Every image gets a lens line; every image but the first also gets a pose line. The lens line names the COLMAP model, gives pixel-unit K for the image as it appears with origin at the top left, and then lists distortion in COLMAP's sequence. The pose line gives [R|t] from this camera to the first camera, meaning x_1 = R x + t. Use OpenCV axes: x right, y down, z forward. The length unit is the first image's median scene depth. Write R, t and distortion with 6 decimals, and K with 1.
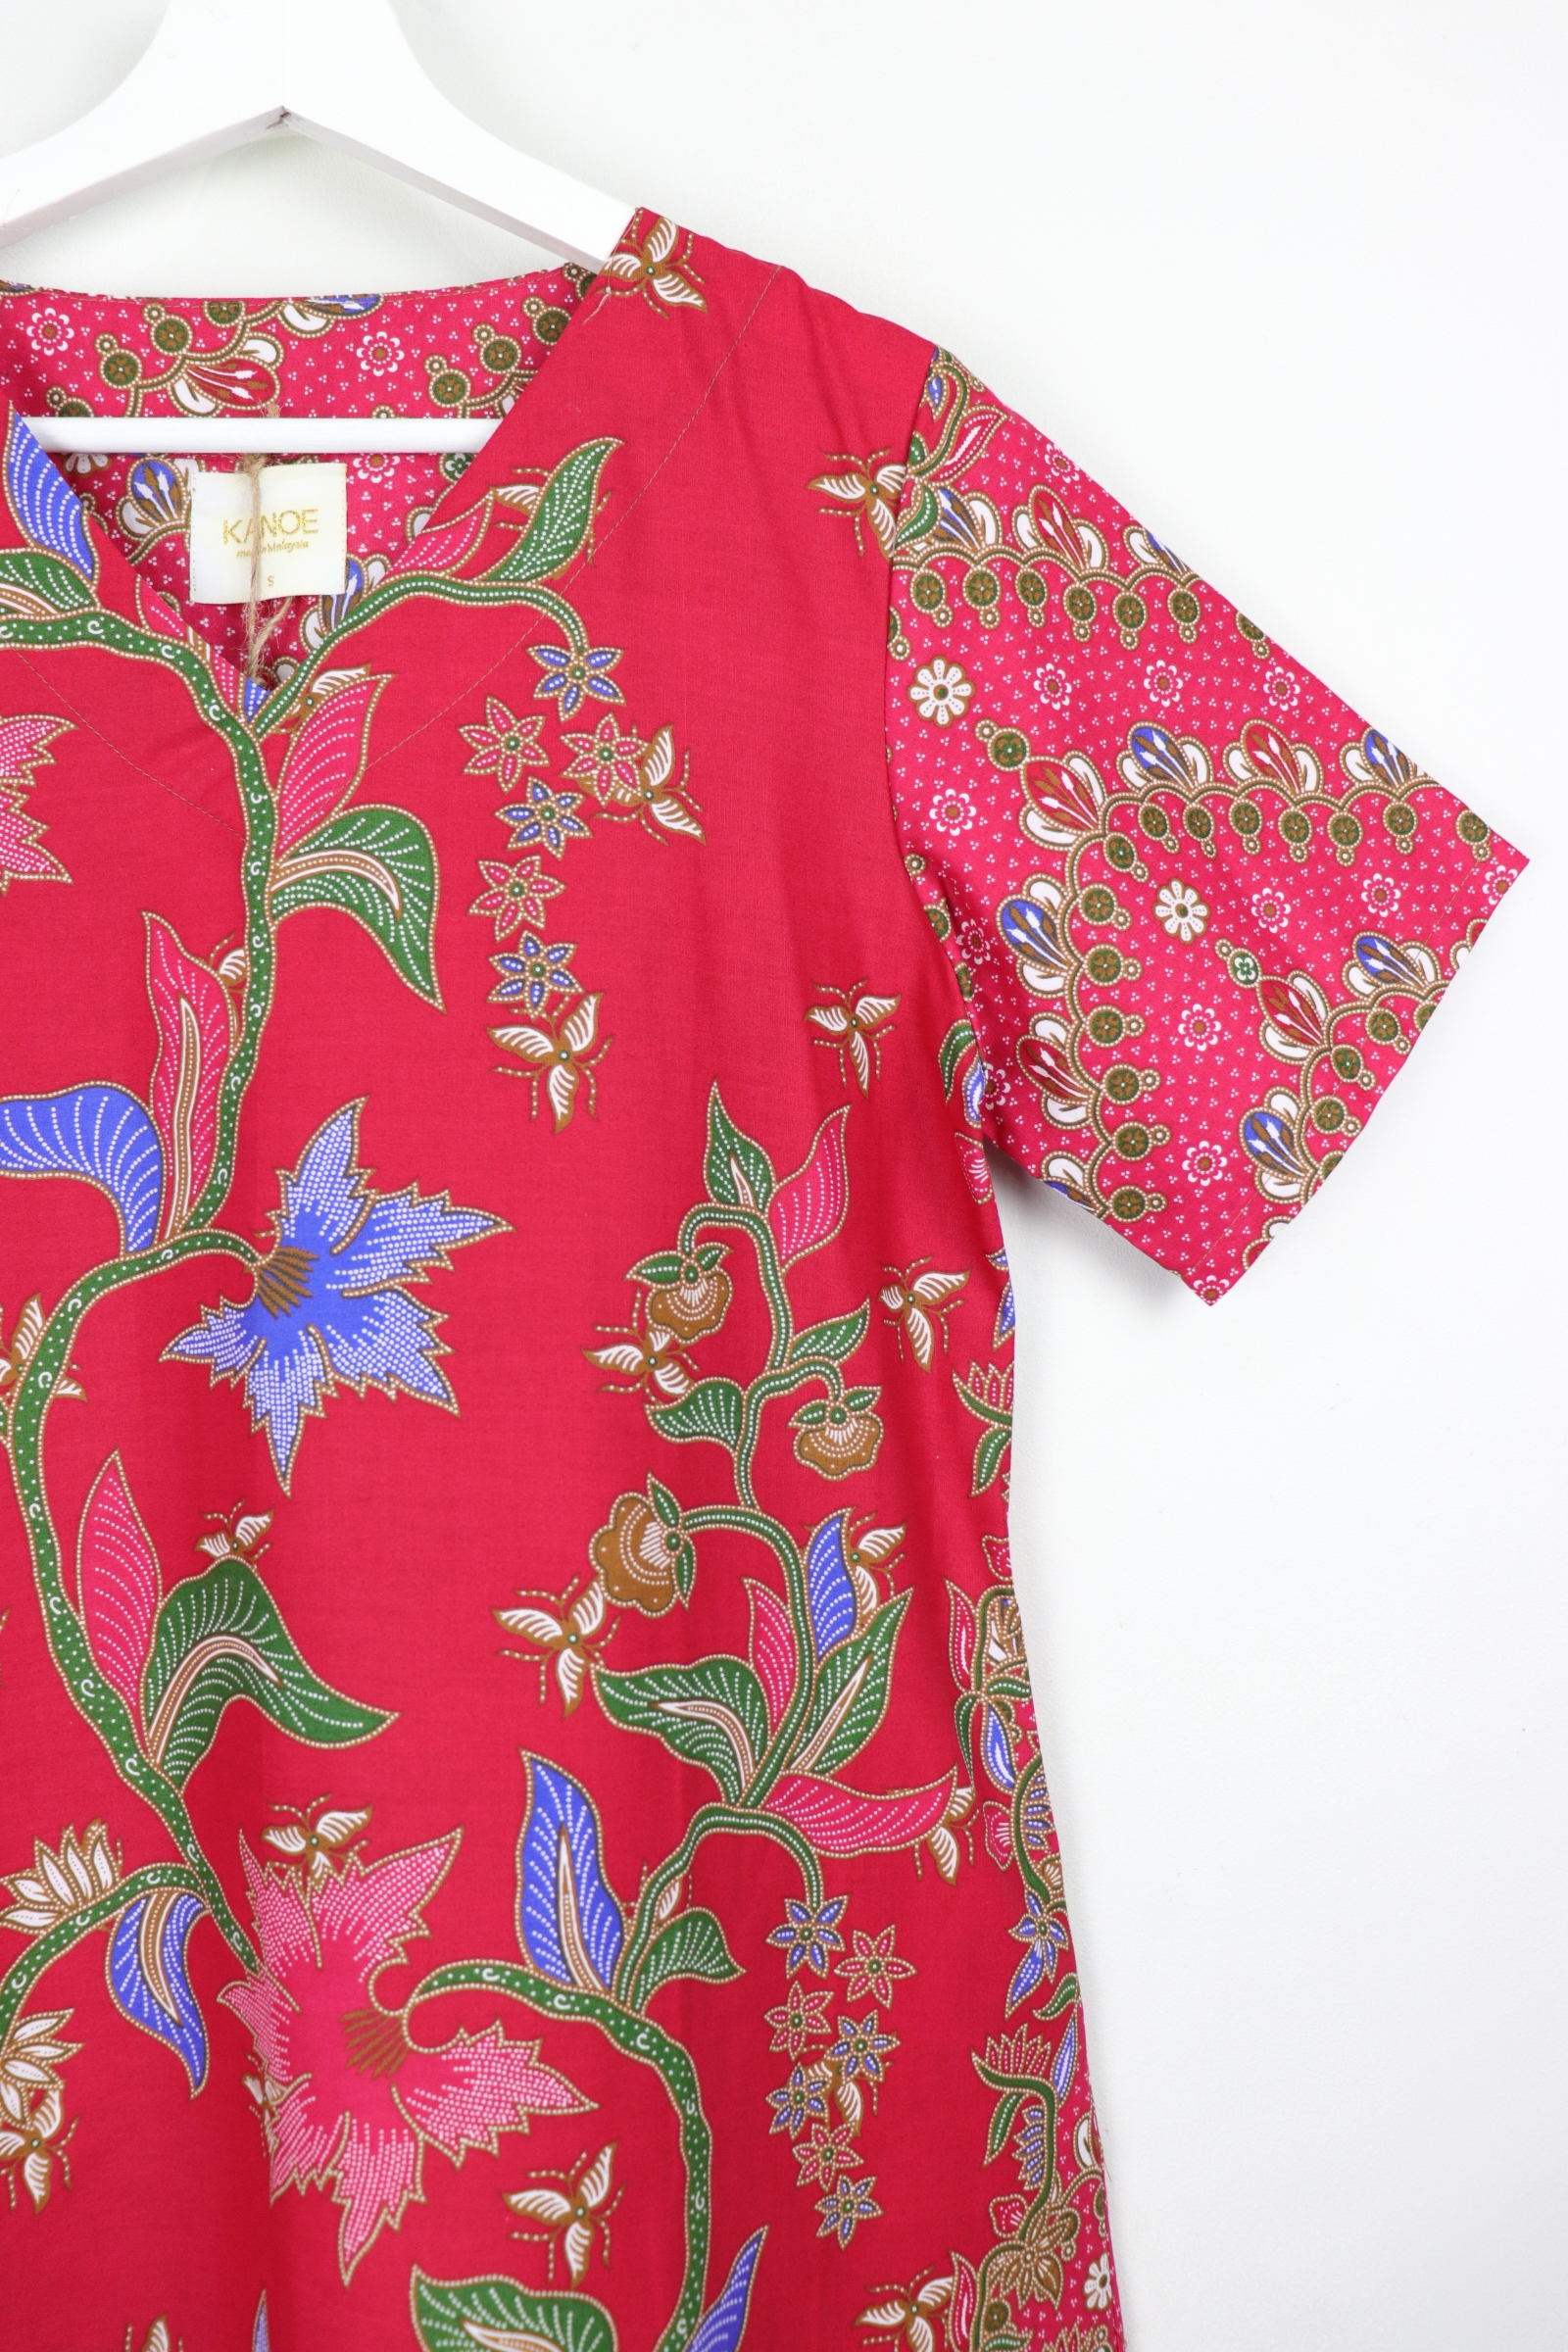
lens RADIAL K [[1987.4, 0, 775.5], [0, 1987.4, 1170.0], [0, 0, 1]] dist [-0.185403, 0.181513]
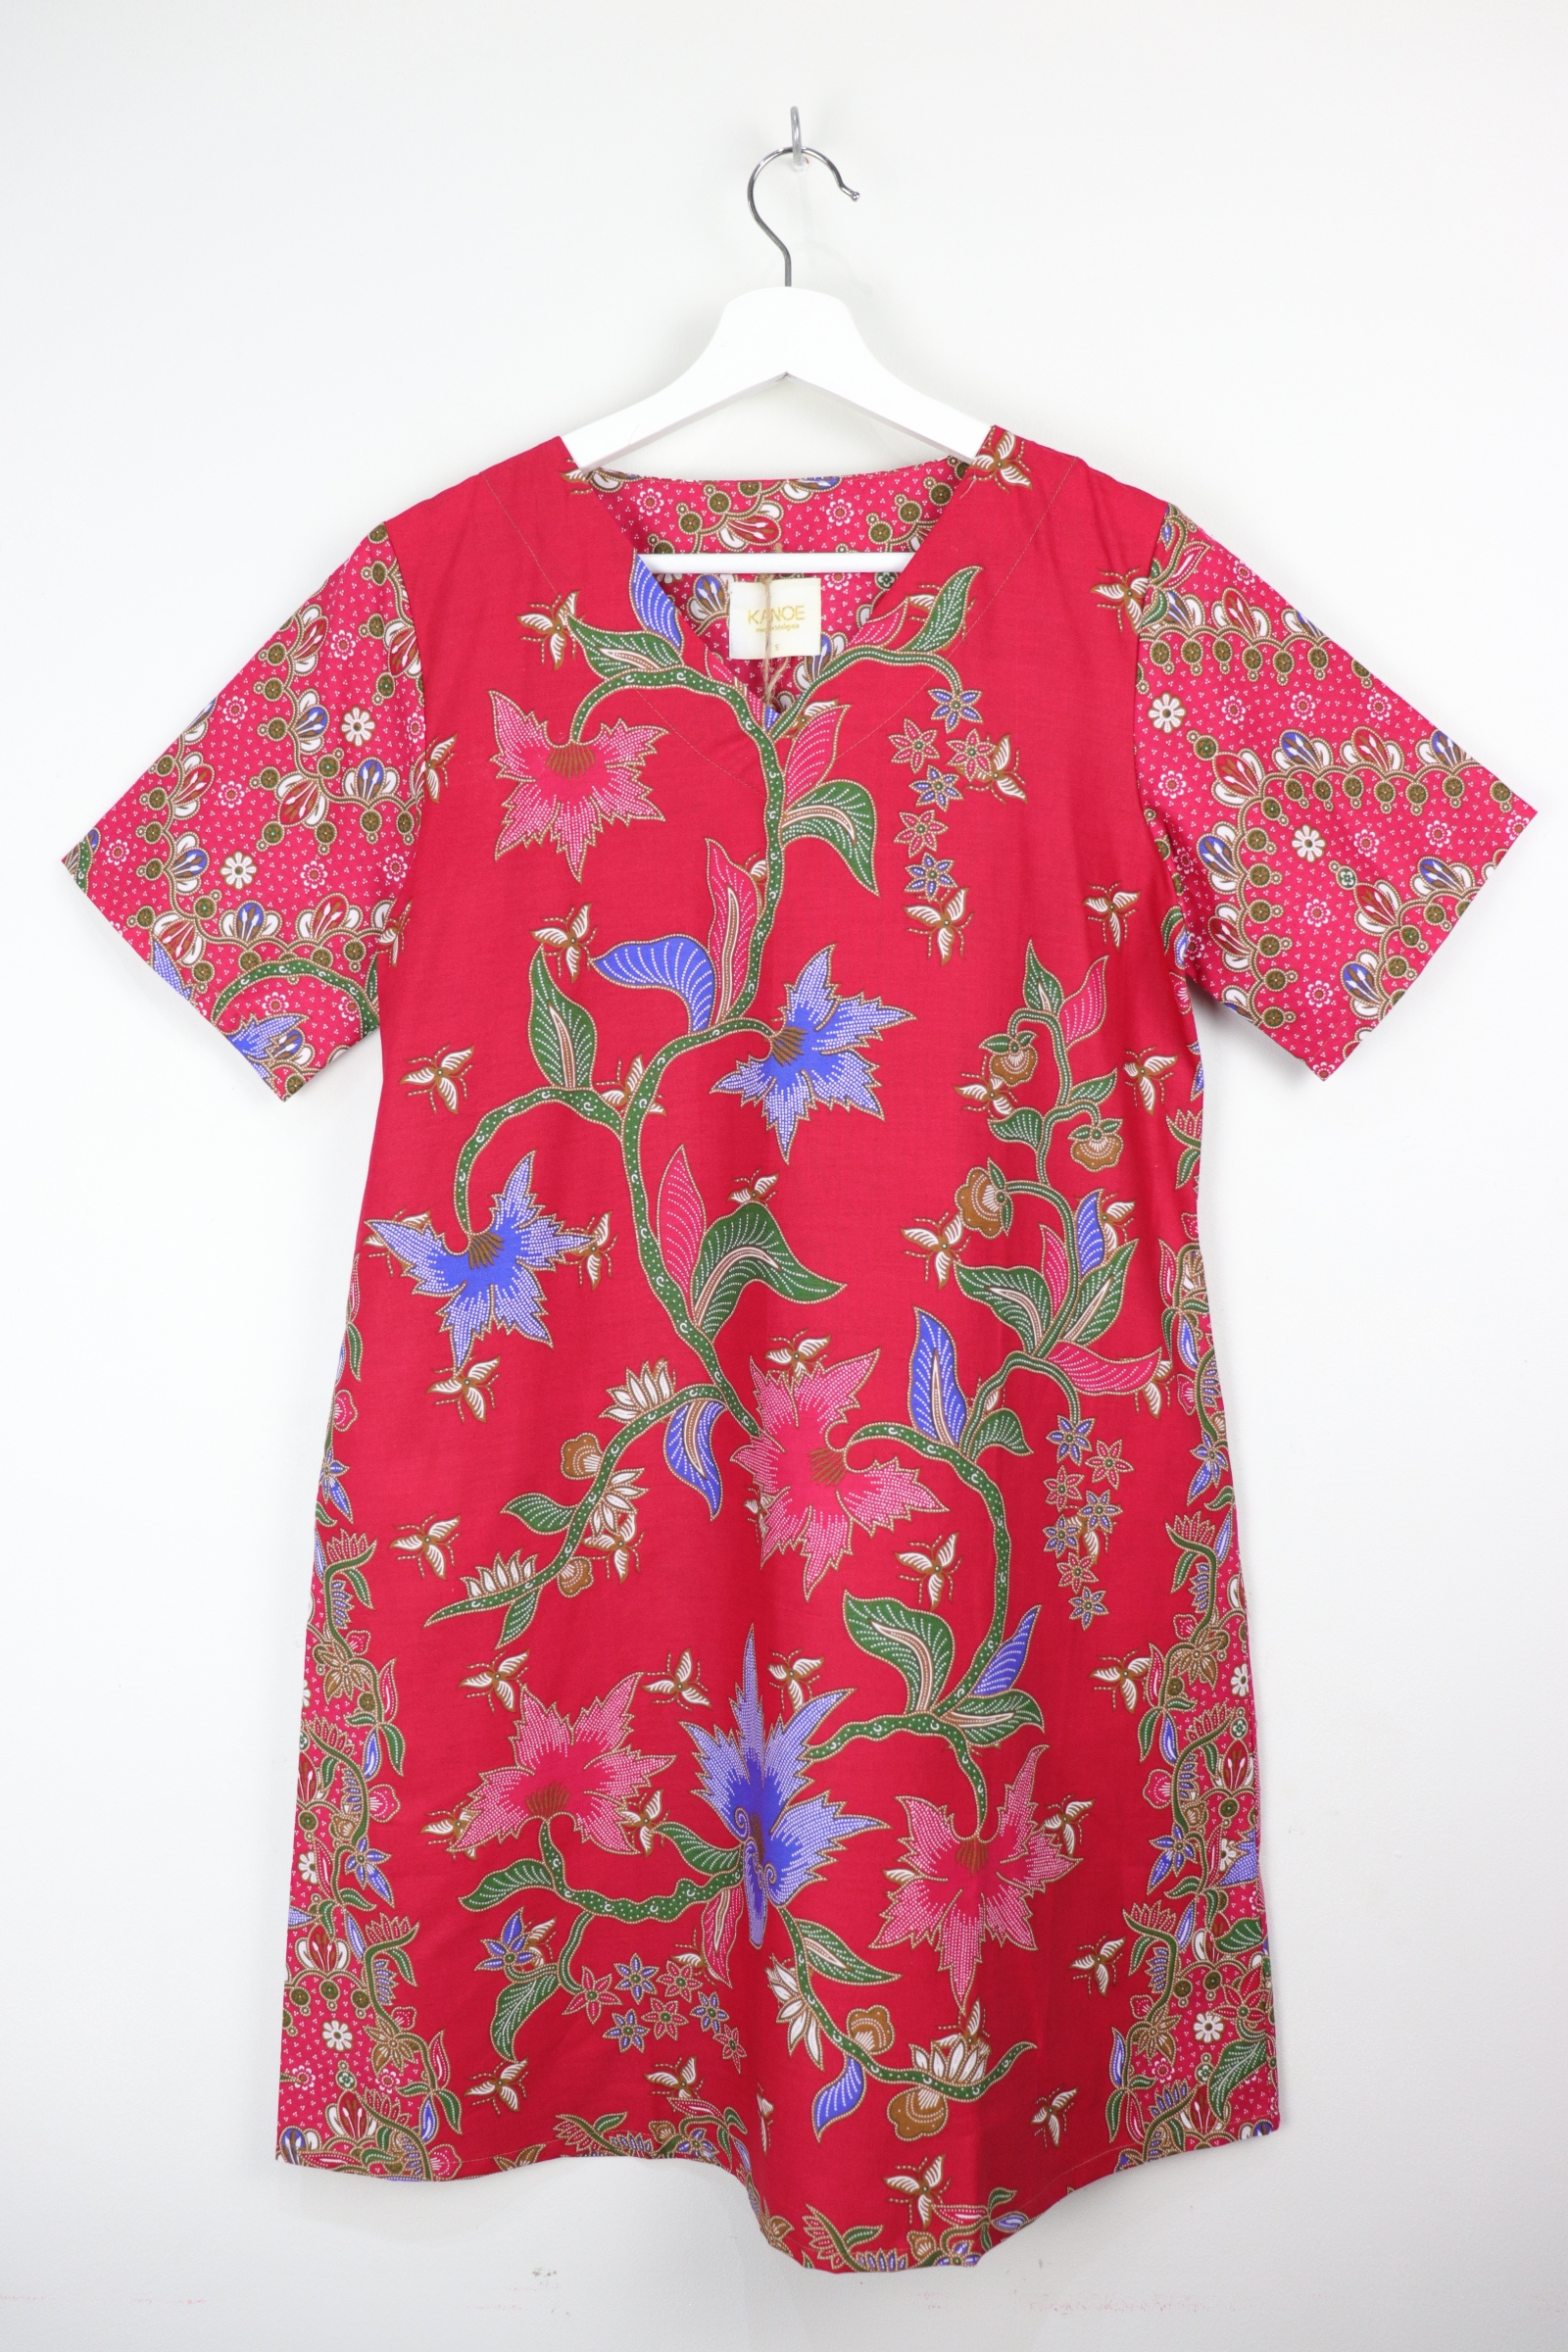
lens RADIAL K [[1987.4, 0, 775.5], [0, 1987.4, 1170.0], [0, 0, 1]] dist [-0.185403, 0.181513]
pose [[0.989123, 0.027034, -0.144586, 0.004606], [-0.019325, 0.998329, 0.054458, 0.067287], [0.145816, -0.051071, 0.987993, -0.758450]]
